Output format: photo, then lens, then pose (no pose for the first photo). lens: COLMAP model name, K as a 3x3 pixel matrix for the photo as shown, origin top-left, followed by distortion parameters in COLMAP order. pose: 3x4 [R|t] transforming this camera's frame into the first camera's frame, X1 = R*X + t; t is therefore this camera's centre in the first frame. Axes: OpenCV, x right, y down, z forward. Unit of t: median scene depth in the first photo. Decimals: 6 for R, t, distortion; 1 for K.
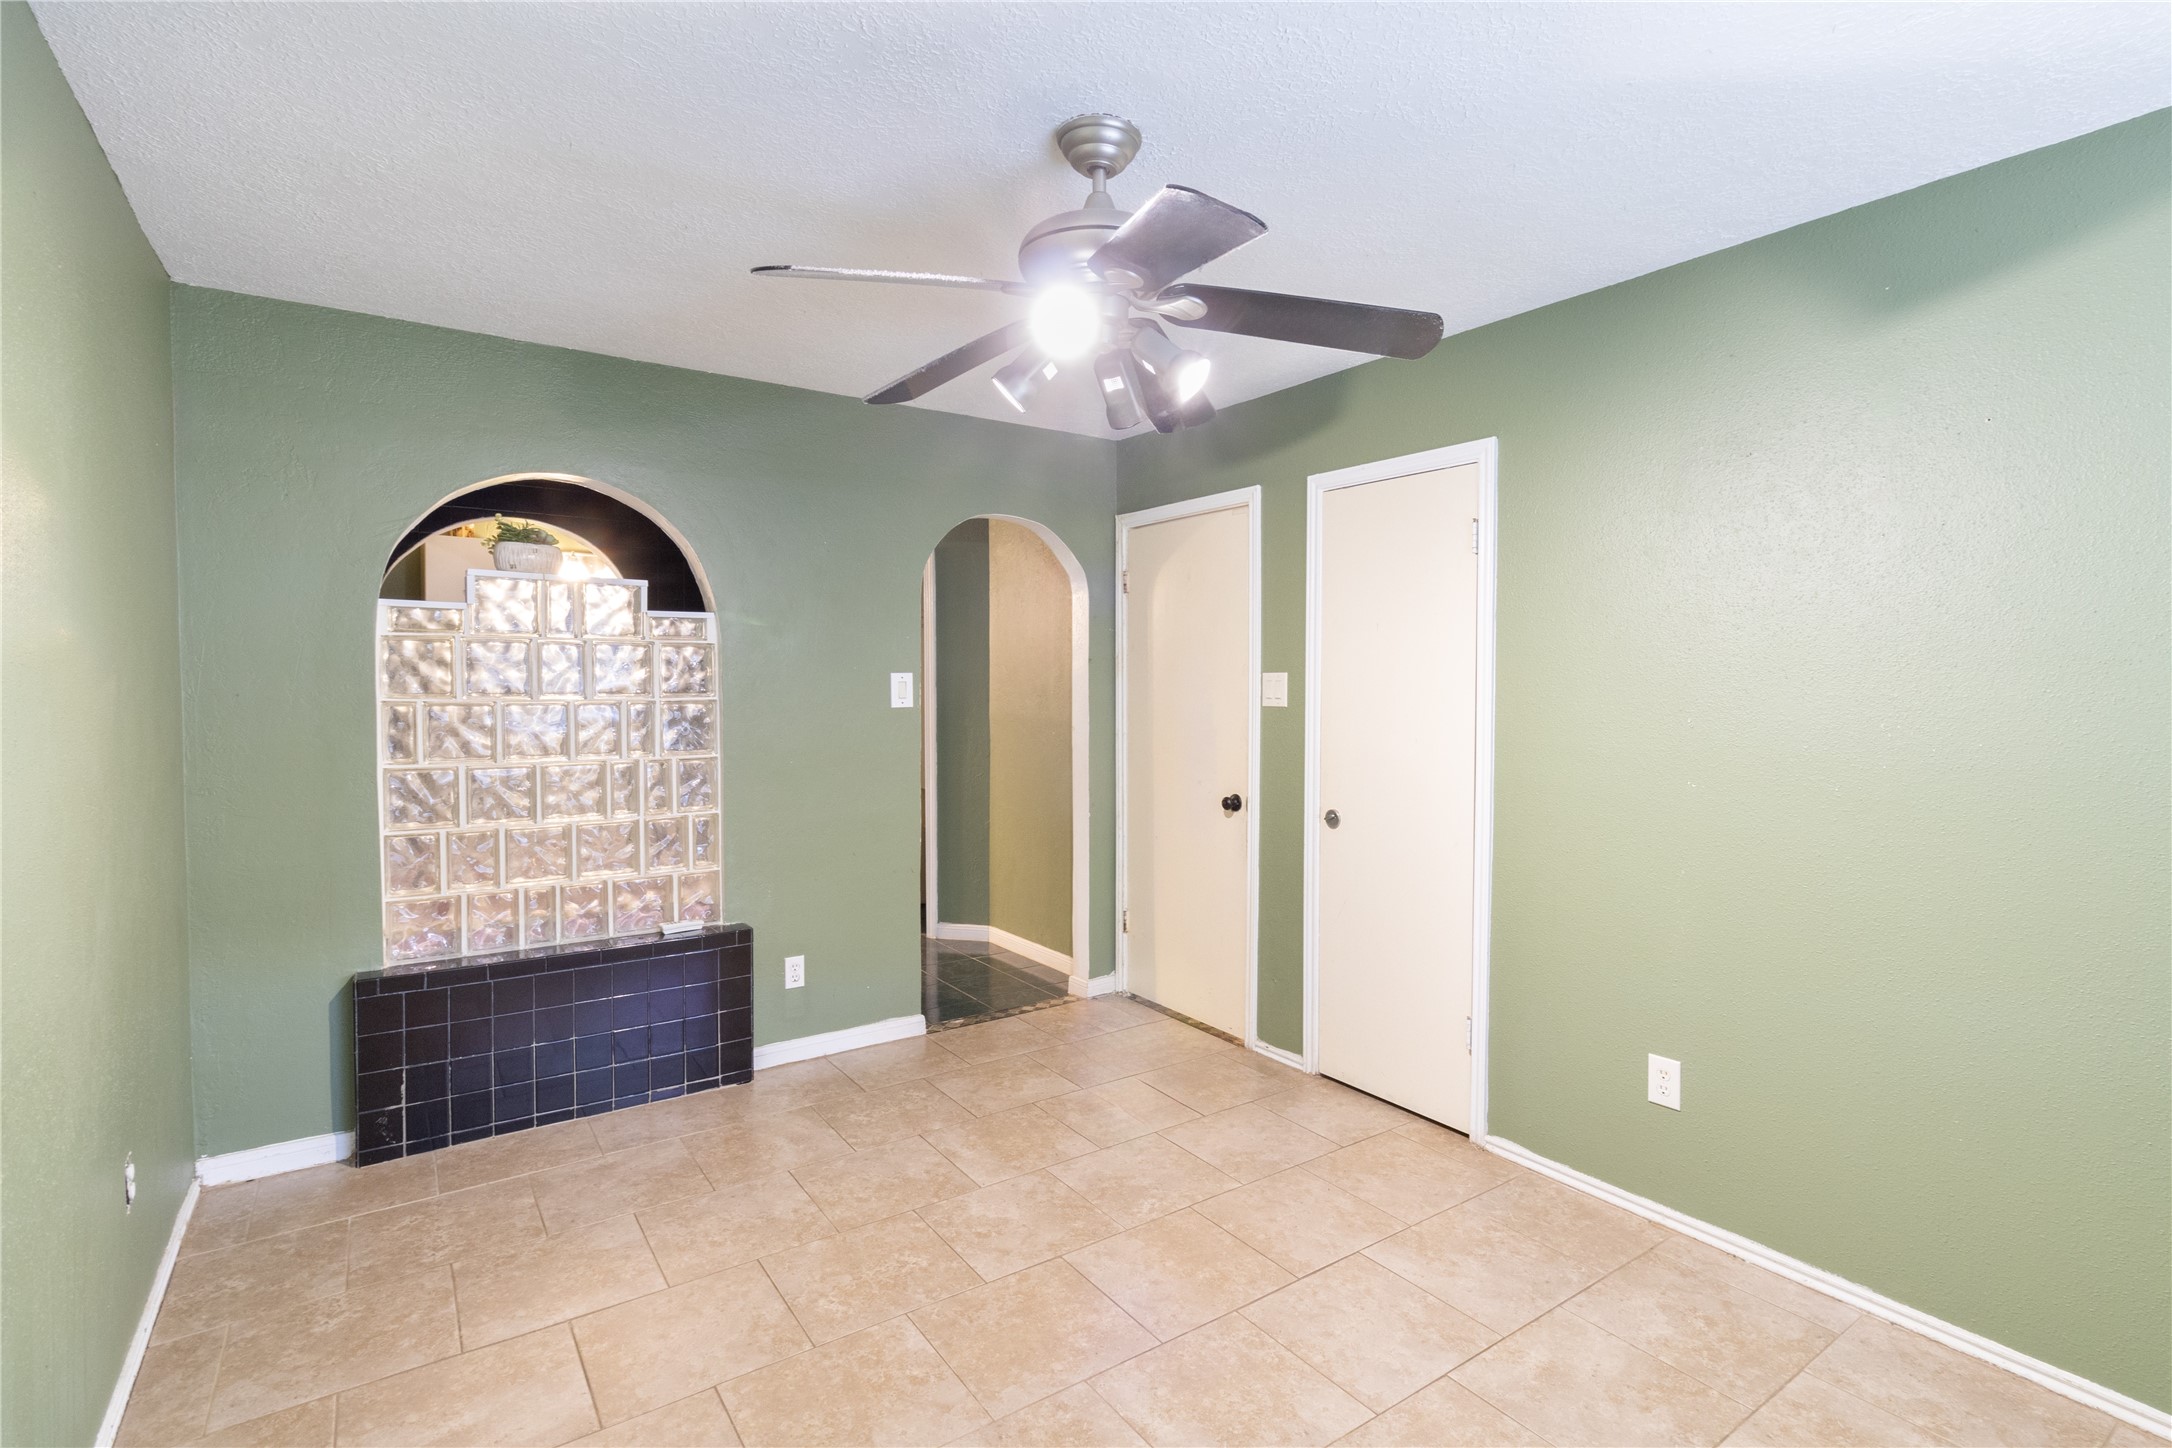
lens RADIAL K [[1039.2, 0, 1137.3], [0, 1039.2, 719.8], [0, 0, 1]] dist [0.000420, -0.000445]
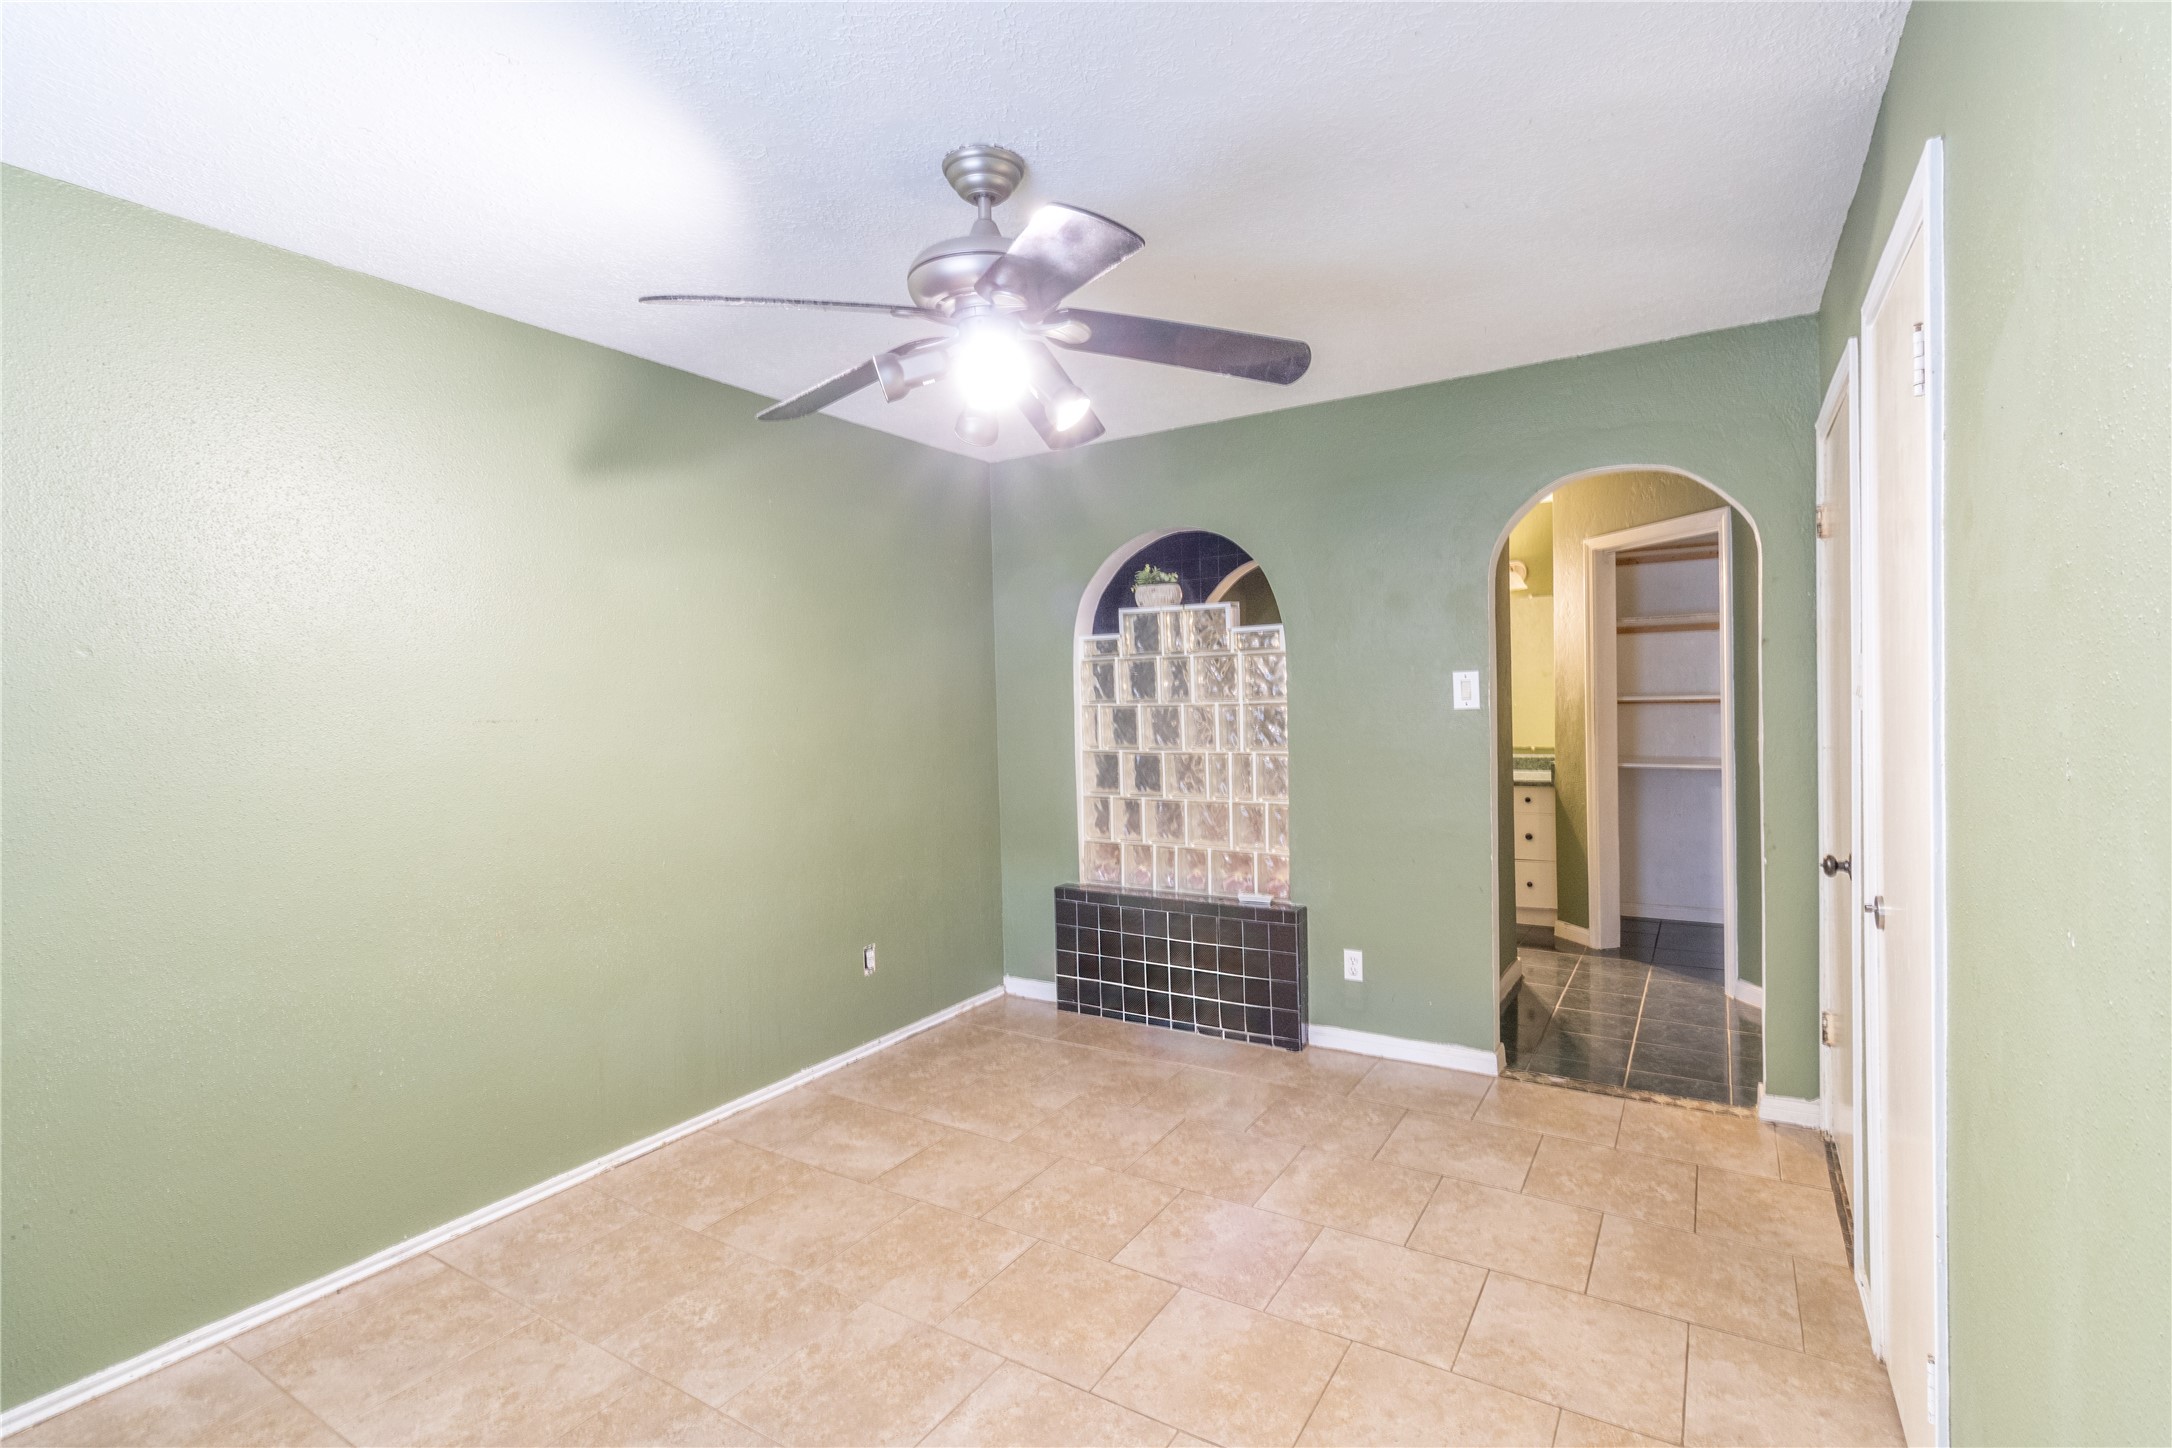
lens RADIAL K [[1039.2, 0, 1137.3], [0, 1039.2, 719.8], [0, 0, 1]] dist [0.000420, -0.000445]
pose [[0.374540, 0.014128, -0.927103, 0.620096], [-0.008781, 0.999893, 0.011690, -0.012834], [0.927169, 0.003762, 0.374624, 0.471190]]
